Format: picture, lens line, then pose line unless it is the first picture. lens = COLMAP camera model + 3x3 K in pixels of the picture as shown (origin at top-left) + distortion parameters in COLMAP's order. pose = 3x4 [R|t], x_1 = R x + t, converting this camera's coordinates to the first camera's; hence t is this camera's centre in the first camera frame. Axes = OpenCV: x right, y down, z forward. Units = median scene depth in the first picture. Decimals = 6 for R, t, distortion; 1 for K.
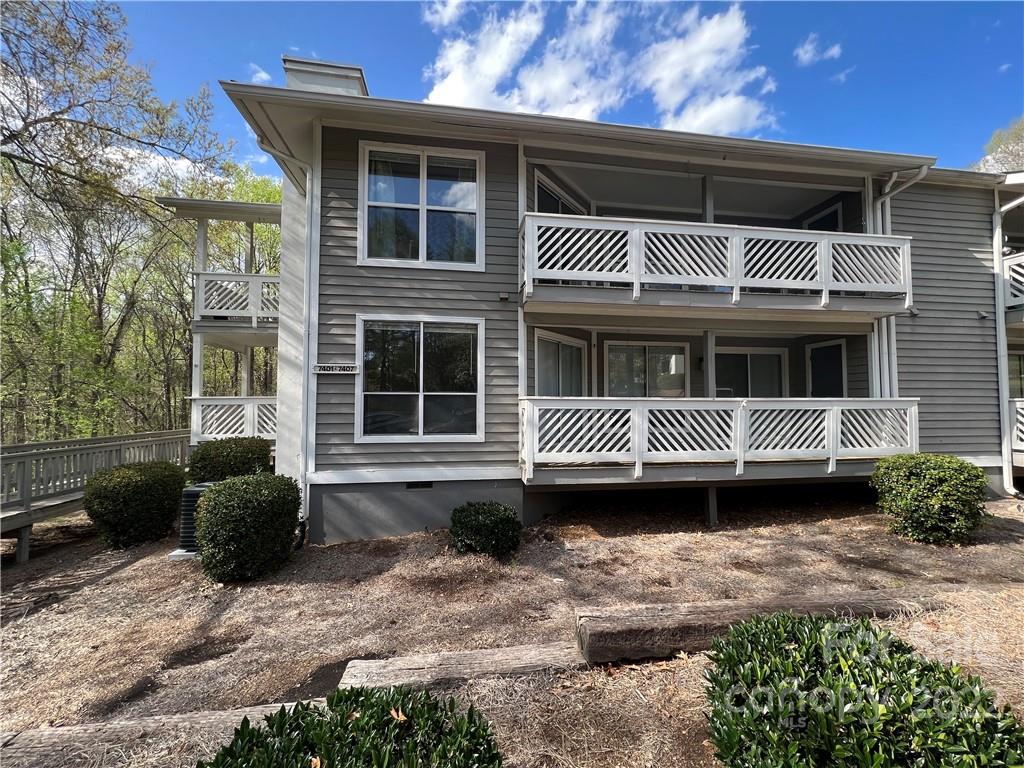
lens RADIAL K [[409.0, 0, 513.3], [0, 409.0, 384.5], [0, 0, 1]] dist [0.000732, -0.000145]
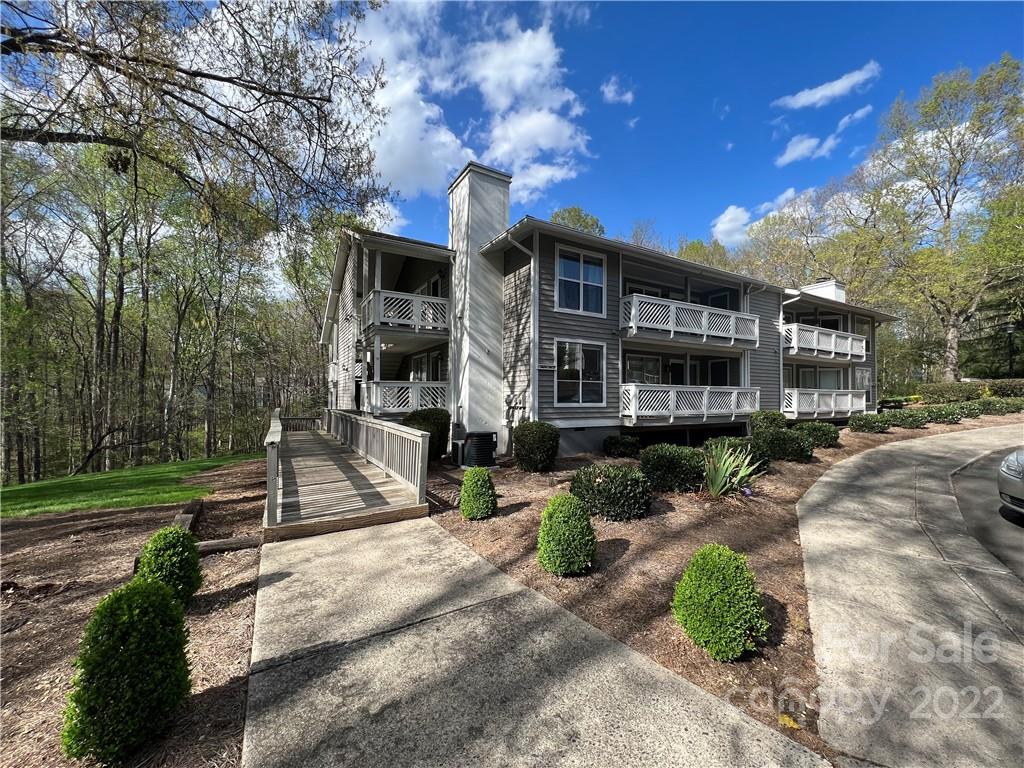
lens RADIAL K [[409.0, 0, 513.3], [0, 409.0, 384.5], [0, 0, 1]] dist [0.000732, -0.000145]
pose [[0.926691, 0.015894, 0.375488, -1.197542], [-0.023556, 0.999597, 0.015824, 0.014136], [-0.375085, -0.023508, 0.926692, -0.627063]]
